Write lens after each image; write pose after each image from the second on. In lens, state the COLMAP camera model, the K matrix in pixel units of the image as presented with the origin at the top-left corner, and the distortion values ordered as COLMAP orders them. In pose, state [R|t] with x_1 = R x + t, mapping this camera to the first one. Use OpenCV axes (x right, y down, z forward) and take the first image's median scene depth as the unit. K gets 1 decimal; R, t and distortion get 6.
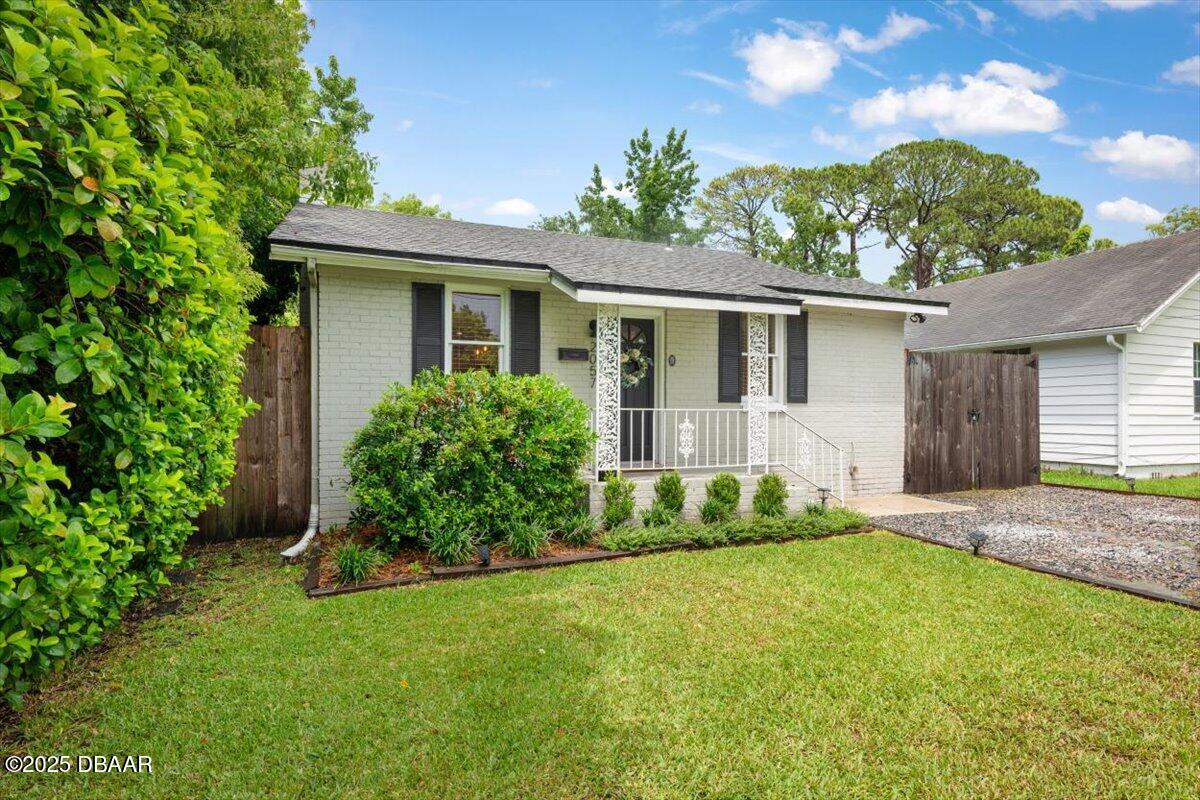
lens RADIAL K [[629.3, 0, 601.3], [0, 629.3, 409.8], [0, 0, 1]] dist [0.001030, 0.000100]
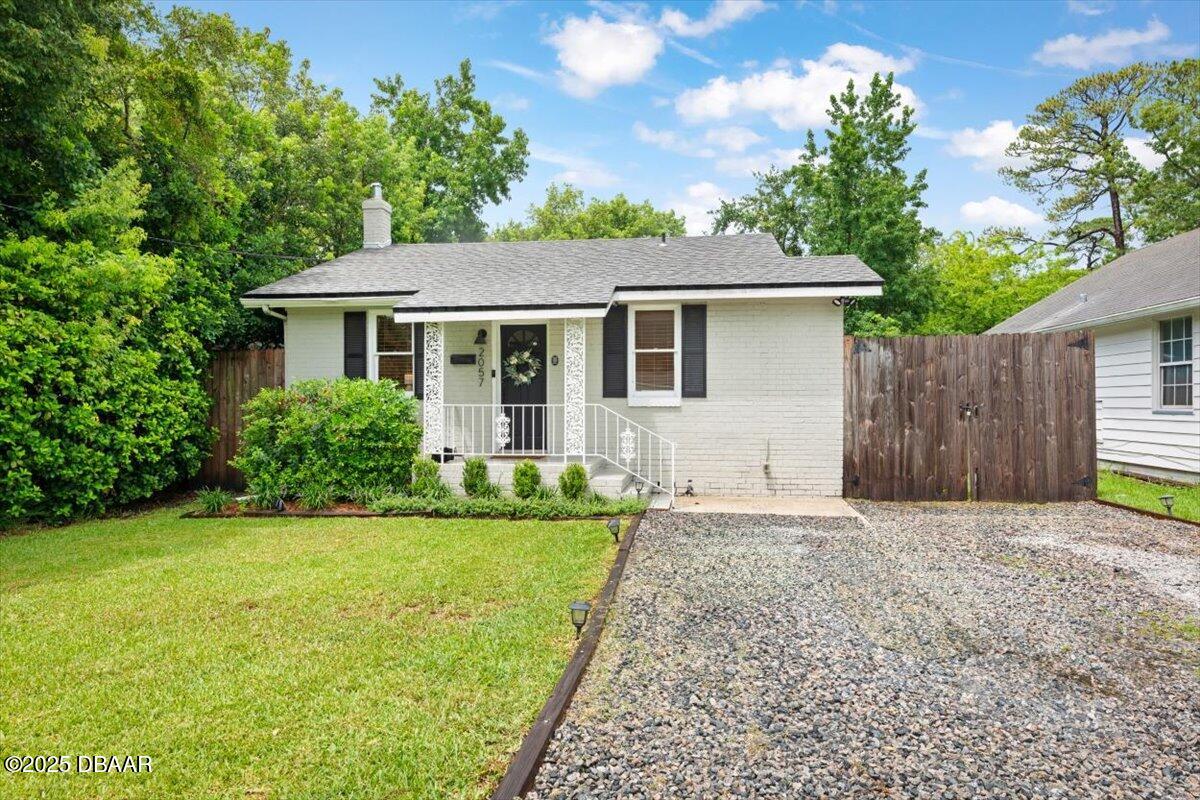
lens RADIAL K [[698.0, 0, 601.5], [0, 698.0, 397.7], [0, 0, 1]] dist [-0.005467, -0.001161]
pose [[0.870363, -0.006073, -0.492372, 0.685727], [0.004275, 0.999979, -0.004776, -0.005650], [0.492391, 0.002052, 0.870372, -0.030723]]
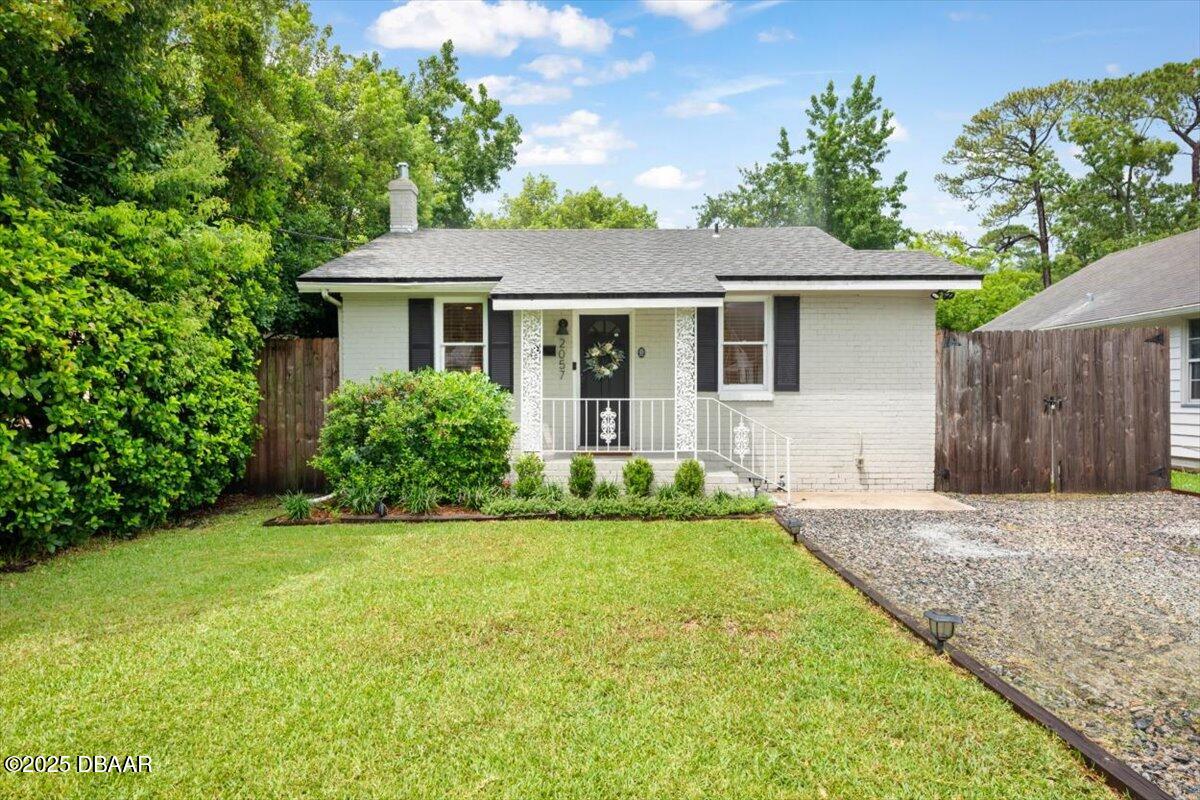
lens RADIAL K [[692.7, 0, 600.0], [0, 692.7, 400.0], [0, 0, 1]] dist [-0.003996, -0.000408]
pose [[0.918671, -0.002222, -0.395016, 0.442214], [0.004691, 0.999975, 0.005283, -0.004208], [0.394995, -0.006706, 0.918659, -0.092232]]
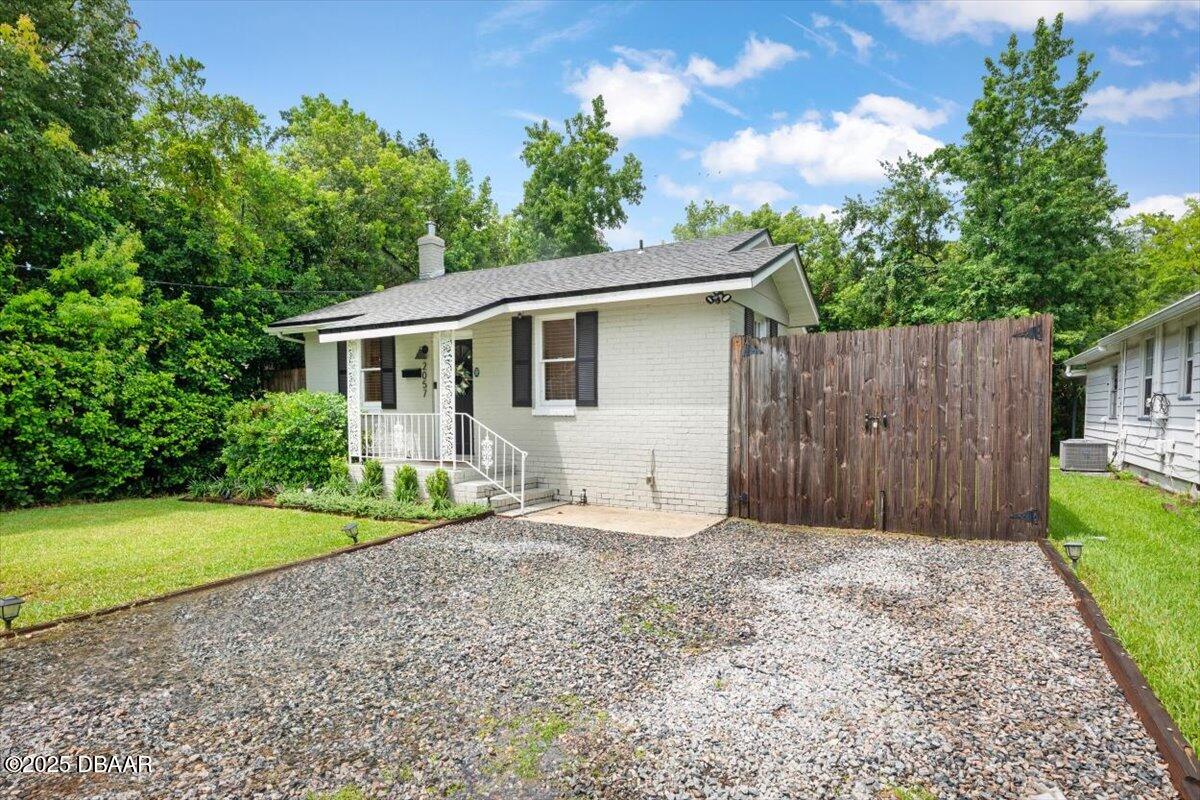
lens RADIAL K [[625.1, 0, 603.1], [0, 625.1, 439.4], [0, 0, 1]] dist [0.004501, 0.000305]
pose [[0.623815, 0.032356, -0.780902, 1.030225], [0.005167, 0.998950, 0.045518, -0.003672], [0.781555, -0.032429, 0.622993, 0.385035]]
